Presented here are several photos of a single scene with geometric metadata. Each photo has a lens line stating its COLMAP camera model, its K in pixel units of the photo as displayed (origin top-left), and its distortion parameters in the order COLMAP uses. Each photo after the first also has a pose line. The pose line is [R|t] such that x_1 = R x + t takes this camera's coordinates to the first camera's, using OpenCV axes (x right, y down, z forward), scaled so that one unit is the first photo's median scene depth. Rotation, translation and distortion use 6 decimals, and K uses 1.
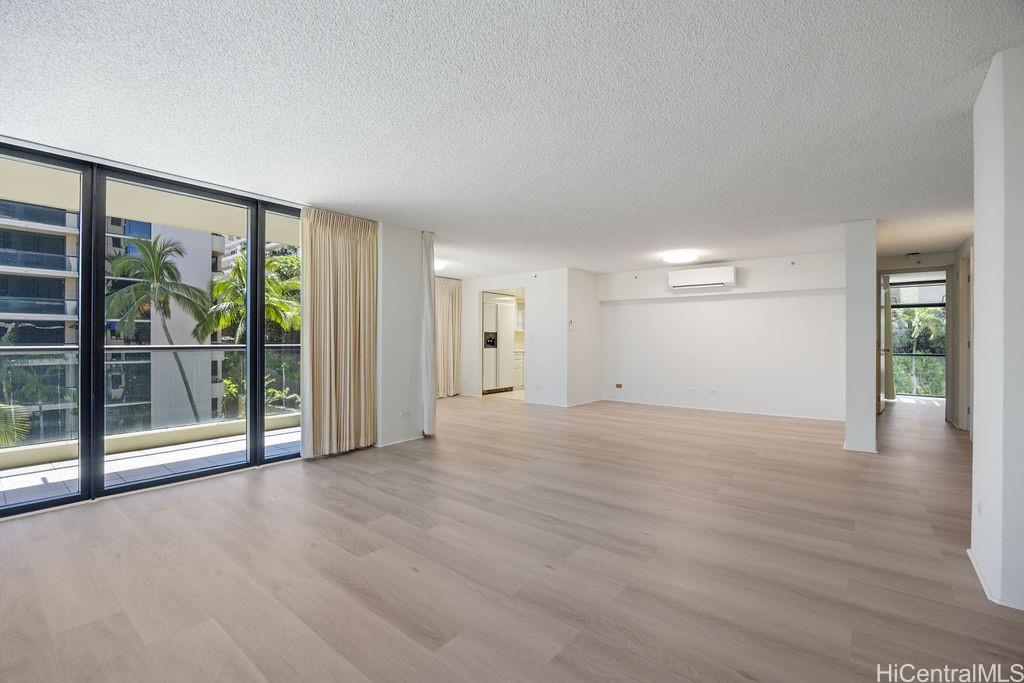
lens RADIAL K [[444.0, 0, 504.8], [0, 444.0, 340.7], [0, 0, 1]] dist [-0.014985, 0.000969]
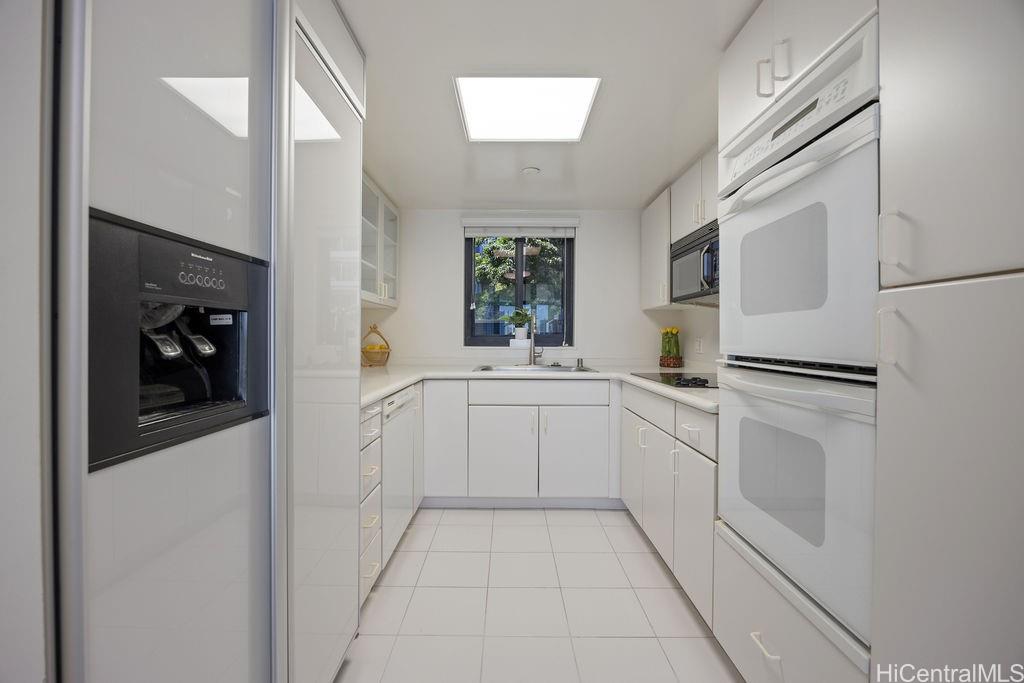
lens RADIAL K [[444.0, 0, 512.8], [0, 444.0, 336.5], [0, 0, 1]] dist [-0.014985, 0.000969]
pose [[0.760691, 0.000488, 0.649115, -0.051206], [-0.003208, 0.999990, 0.003007, -0.003393], [-0.649107, -0.004370, 0.760685, 1.170062]]
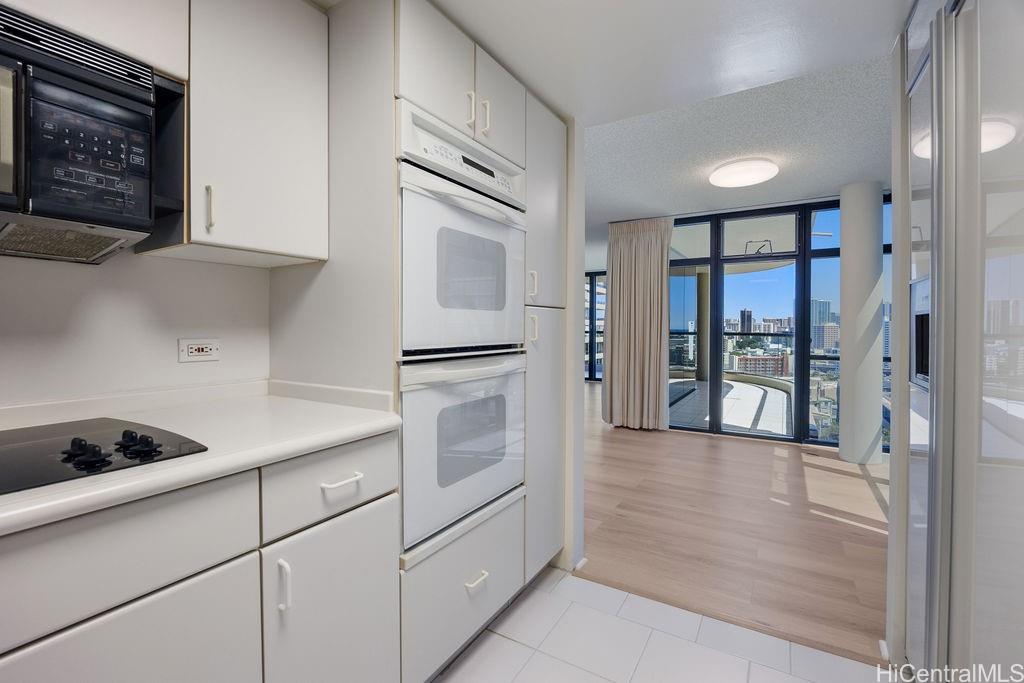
lens RADIAL K [[444.0, 0, 525.9], [0, 444.0, 334.4], [0, 0, 1]] dist [-0.014985, 0.000969]
pose [[-0.983382, 0.001238, -0.181543, 0.139569], [-0.000348, 0.999962, 0.008704, -0.002242], [0.181547, 0.008622, -0.983344, 1.432547]]
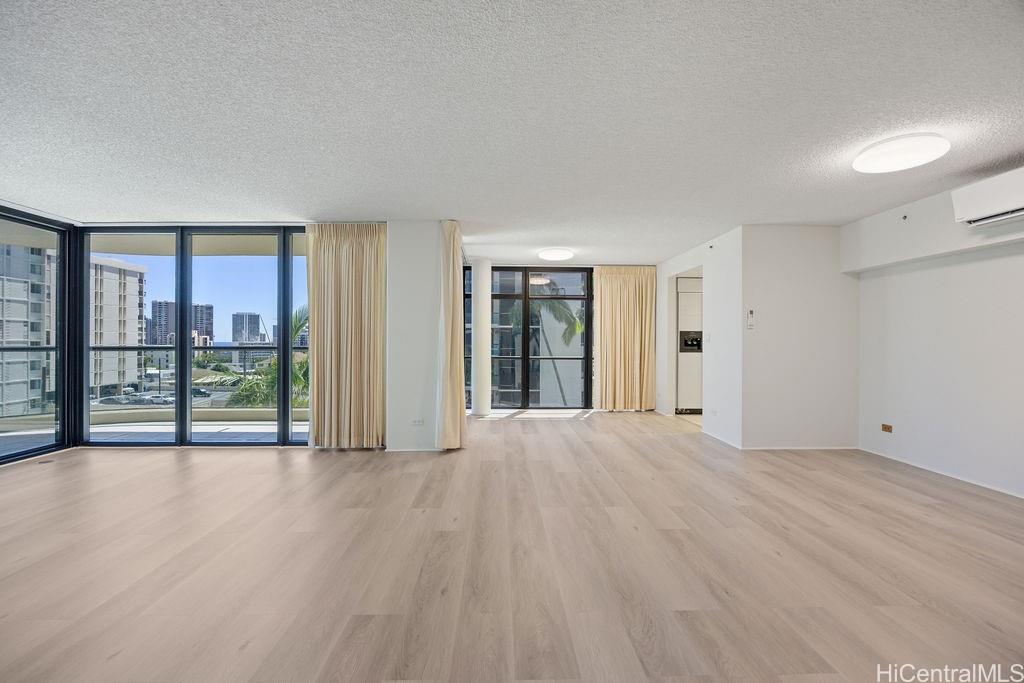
lens RADIAL K [[444.0, 0, 504.6], [0, 444.0, 344.7], [0, 0, 1]] dist [-0.014985, 0.000969]
pose [[0.658764, 0.004173, -0.752338, 0.412780], [0.000609, 0.999981, 0.006080, -0.001422], [0.752349, -0.004463, 0.658749, 0.363754]]
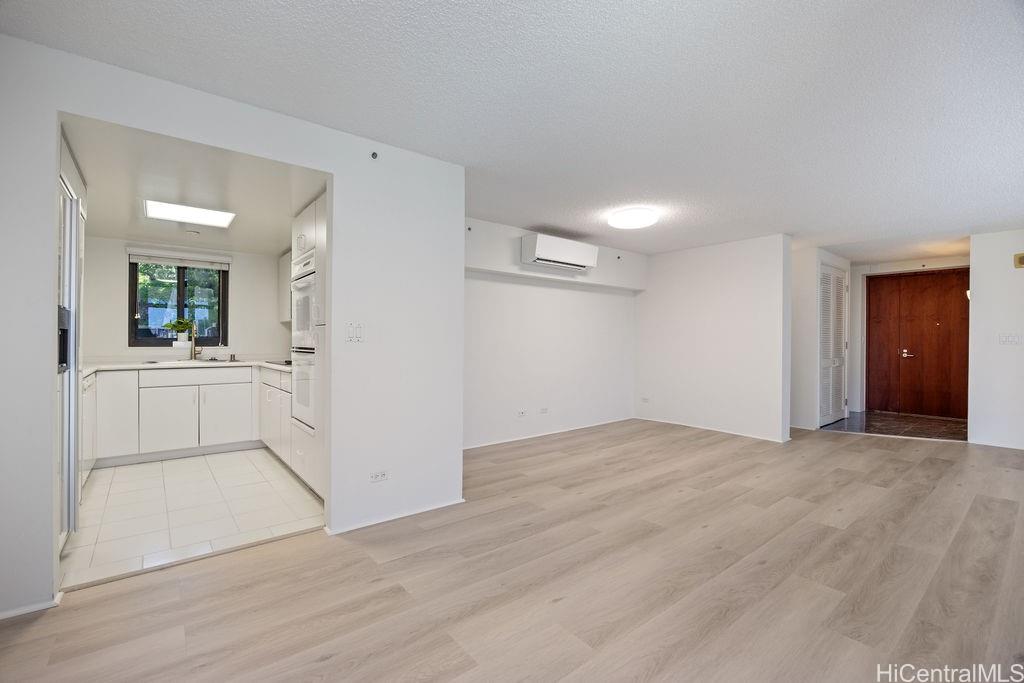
lens RADIAL K [[444.0, 0, 507.2], [0, 444.0, 340.5], [0, 0, 1]] dist [-0.014985, 0.000969]
pose [[0.190154, -0.002780, 0.981750, -0.278722], [-0.003695, 0.999987, 0.003548, -0.004201], [-0.981747, -0.004302, 0.190141, 0.937705]]
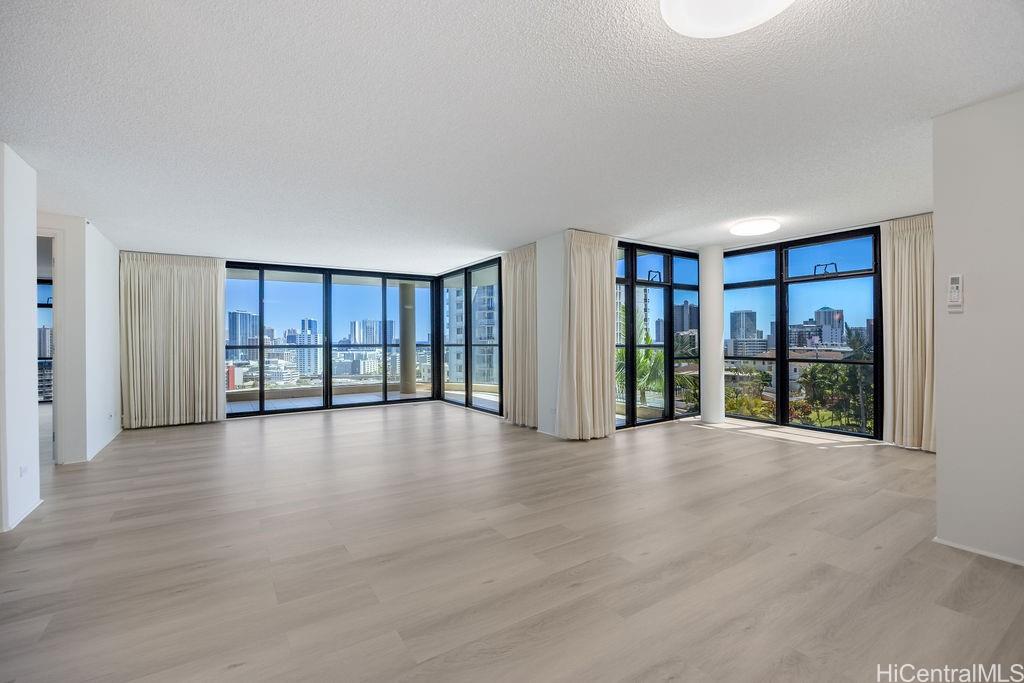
lens RADIAL K [[444.0, 0, 508.8], [0, 444.0, 342.4], [0, 0, 1]] dist [-0.014985, 0.000969]
pose [[-0.288687, 0.005342, -0.957409, 0.578884], [0.007251, 0.999968, 0.003393, -0.001822], [0.957396, -0.005963, -0.288716, 0.842363]]
